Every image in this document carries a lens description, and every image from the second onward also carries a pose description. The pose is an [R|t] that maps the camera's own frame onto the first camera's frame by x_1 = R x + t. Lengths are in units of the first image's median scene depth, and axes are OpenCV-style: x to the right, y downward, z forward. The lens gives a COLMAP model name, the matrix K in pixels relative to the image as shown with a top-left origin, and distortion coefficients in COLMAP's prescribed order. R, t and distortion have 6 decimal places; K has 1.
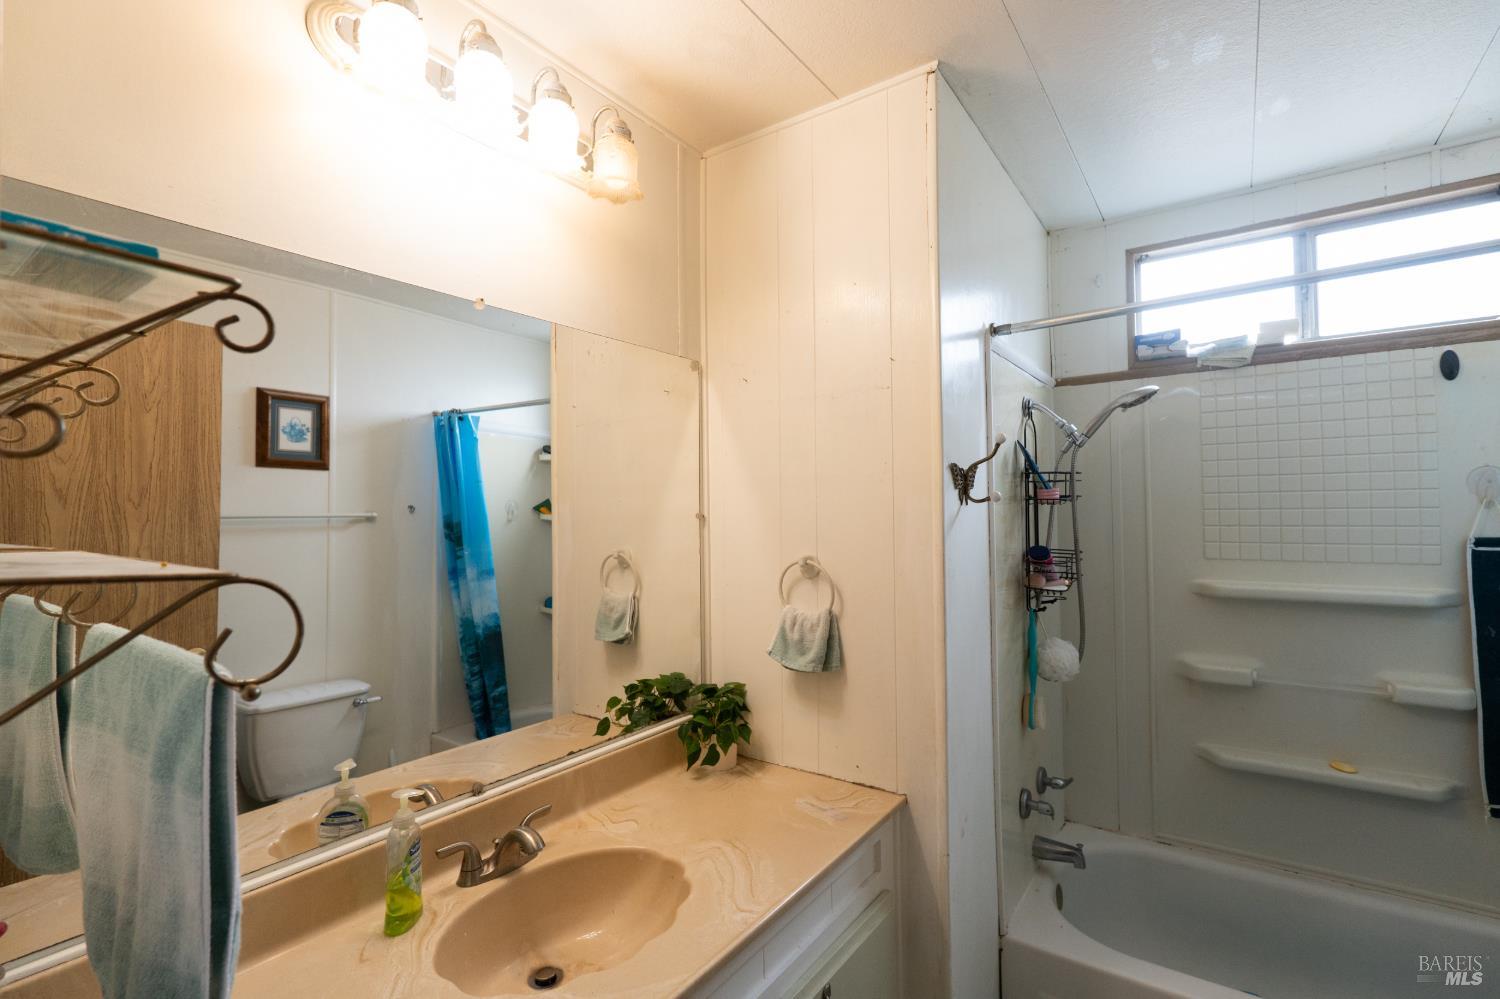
lens RADIAL K [[682.7, 0, 762.5], [0, 682.7, 498.6], [0, 0, 1]] dist [-0.007450, 0.000984]
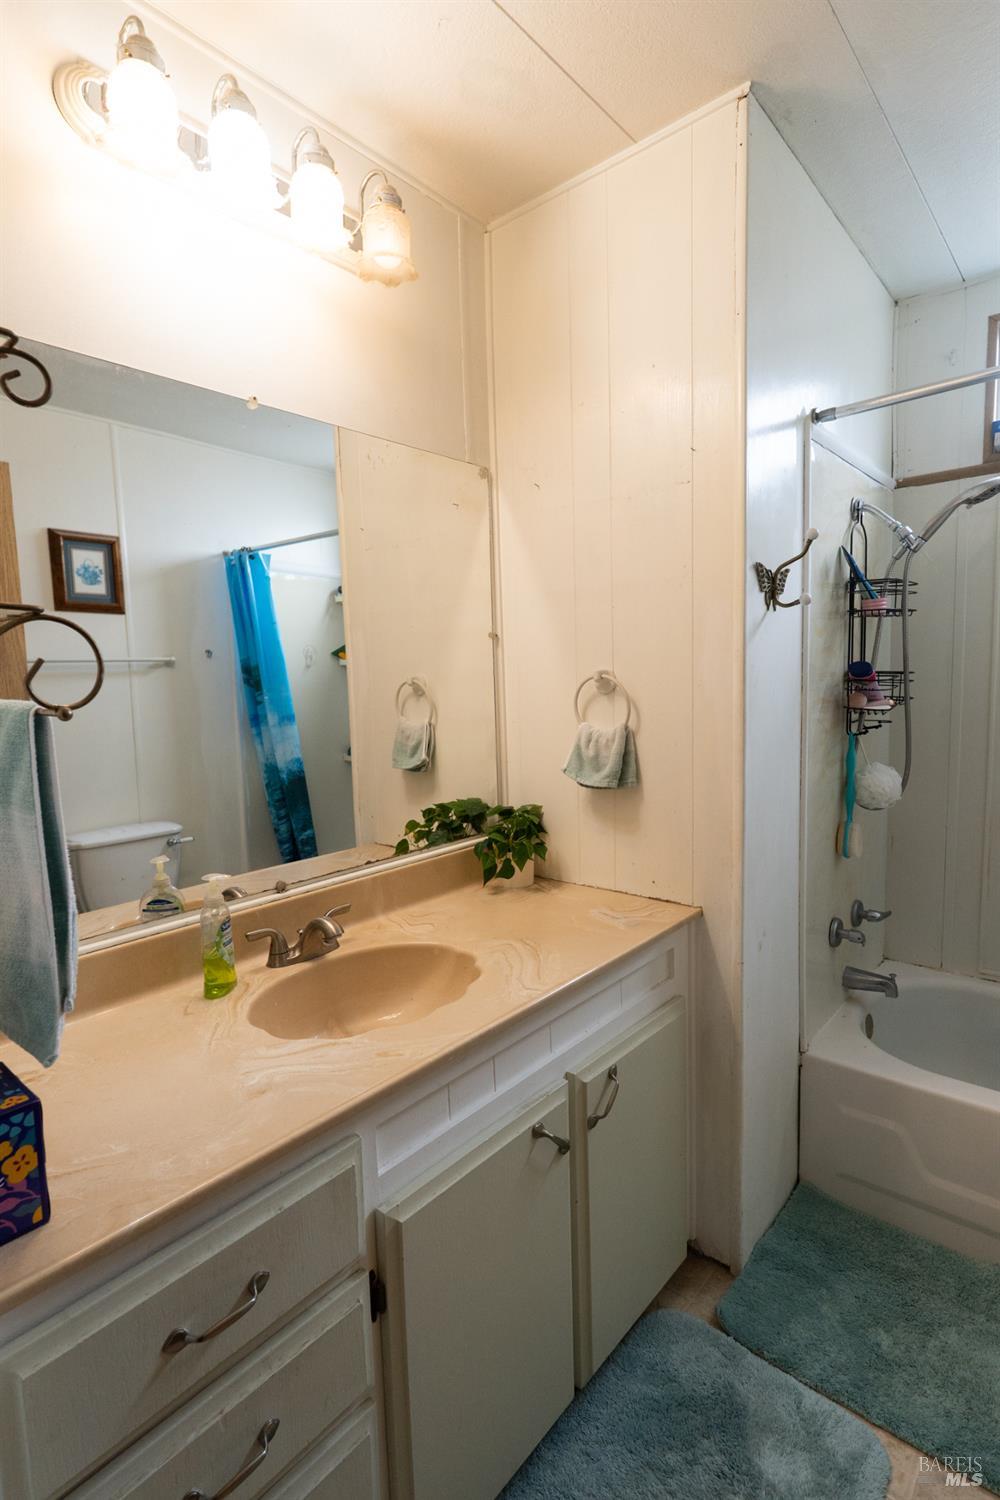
lens RADIAL K [[739.5, 0, 510.2], [0, 739.5, 756.5], [0, 0, 1]] dist [-0.009757, 0.002706]
pose [[0.995287, -0.007920, -0.096649, 0.031295], [0.021051, 0.990539, 0.135609, 0.052695], [0.094660, -0.137004, 0.986037, -0.044817]]
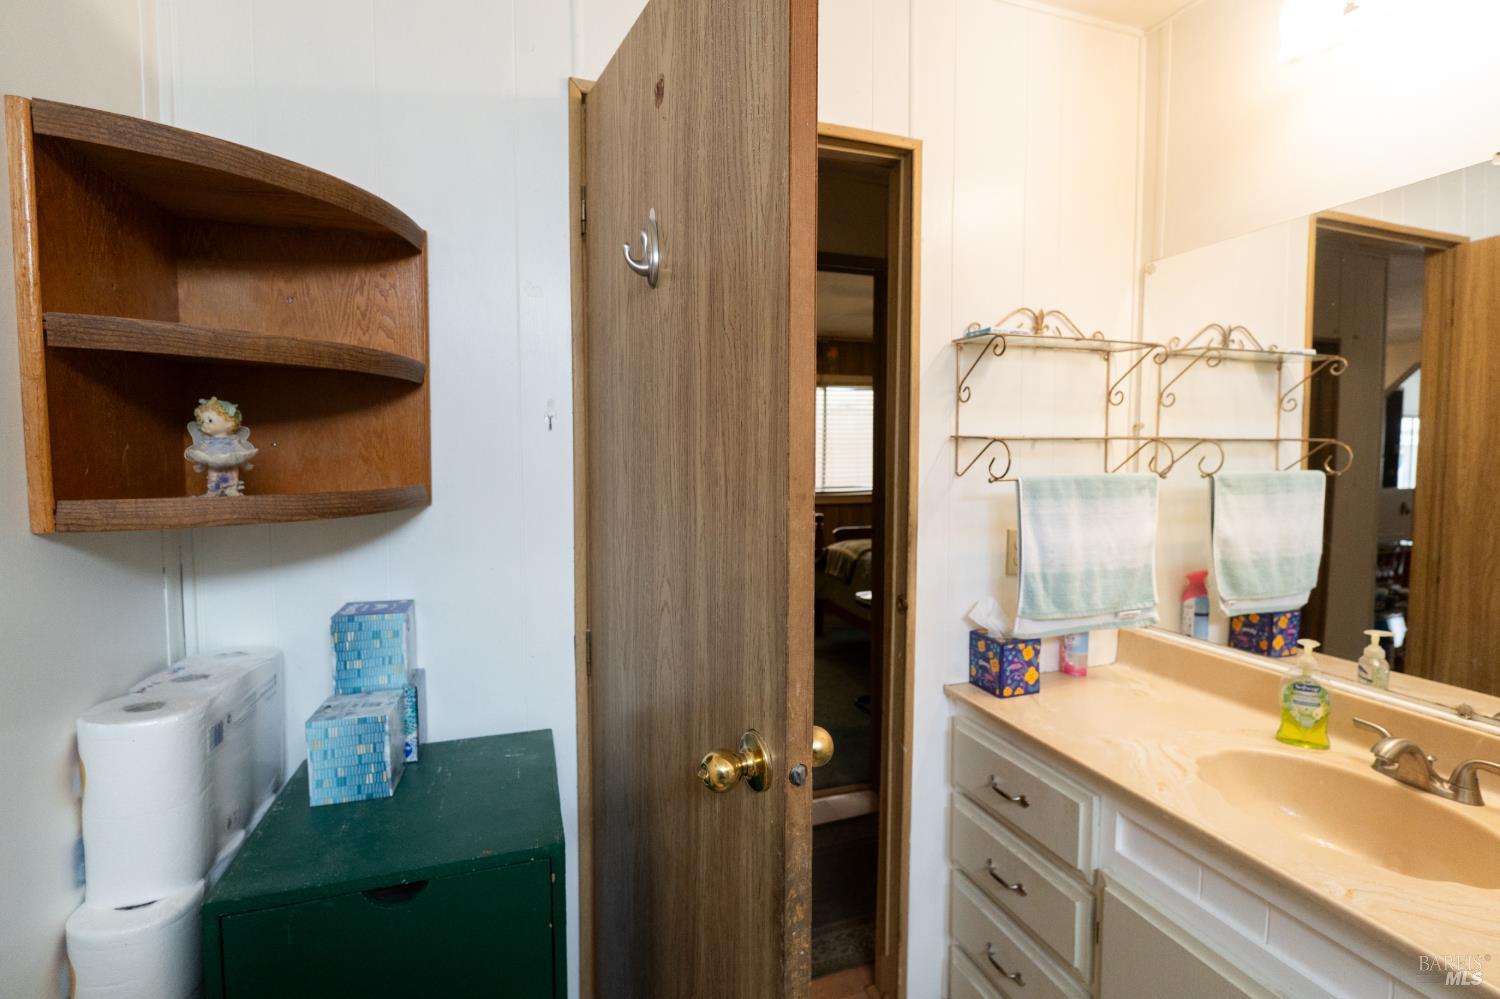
lens RADIAL K [[682.7, 0, 751.6], [0, 682.7, 499.5], [0, 0, 1]] dist [-0.007450, 0.000984]
pose [[-0.584972, 0.063419, -0.808570, 0.562683], [0.025190, 0.997878, 0.060044, 0.044499], [0.810662, 0.014756, -0.585328, 0.498719]]
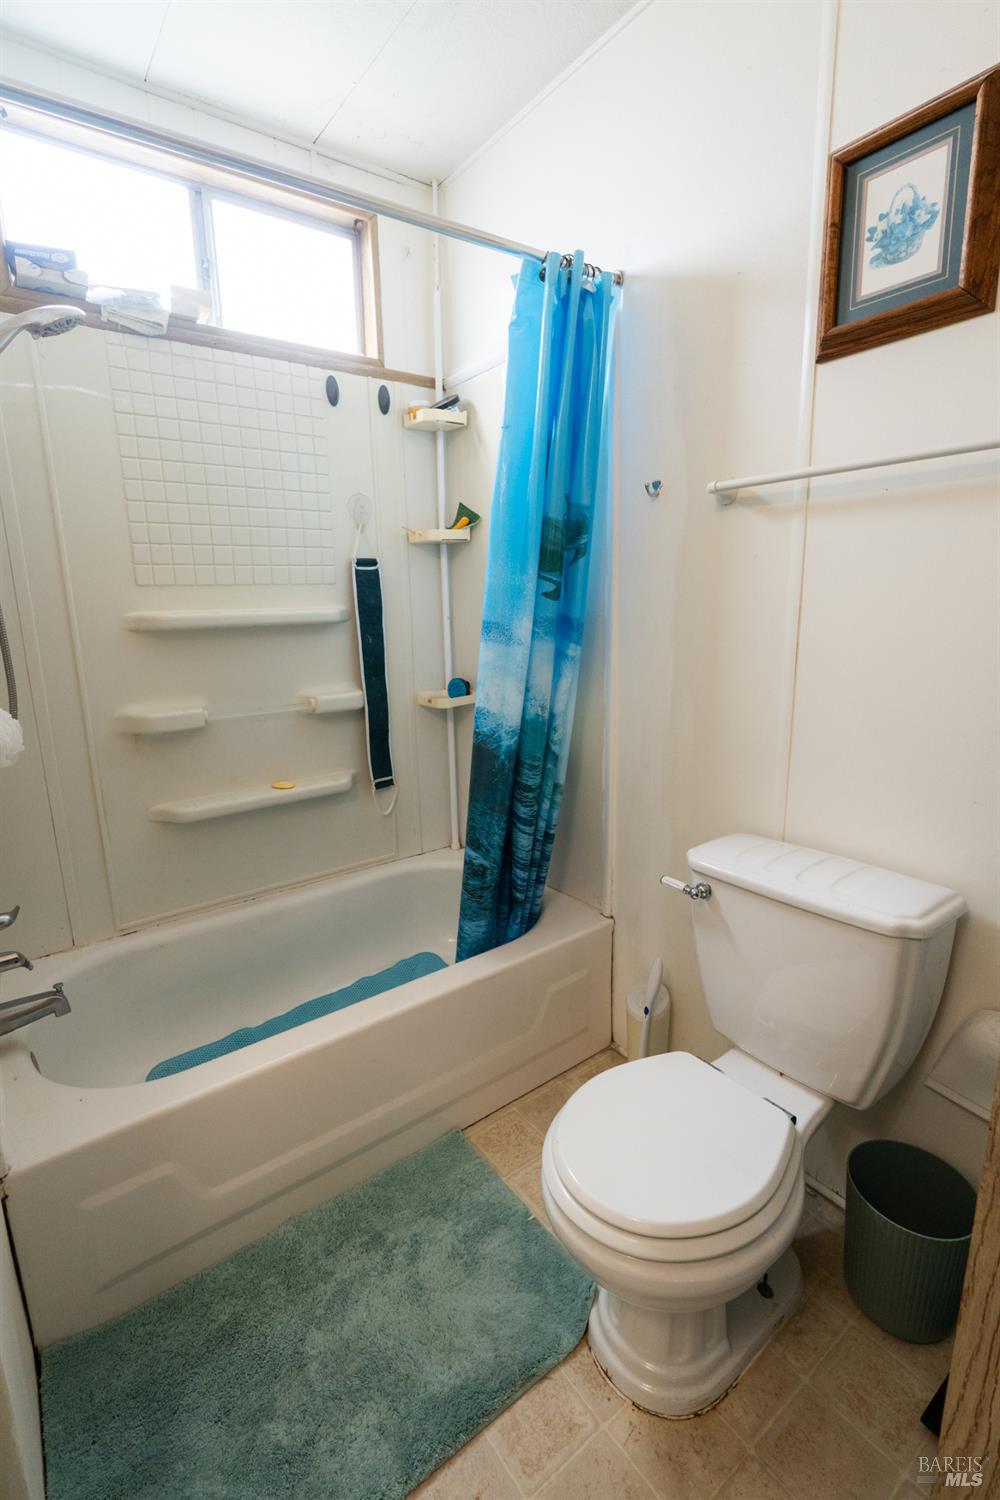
lens RADIAL K [[682.7, 0, 494.6], [0, 682.7, 742.4], [0, 0, 1]] dist [-0.007450, 0.000984]
pose [[0.321858, -0.195298, 0.926427, 0.001491], [-0.002689, 0.978302, 0.207168, 0.119982], [-0.946784, -0.069170, 0.314349, 0.390506]]
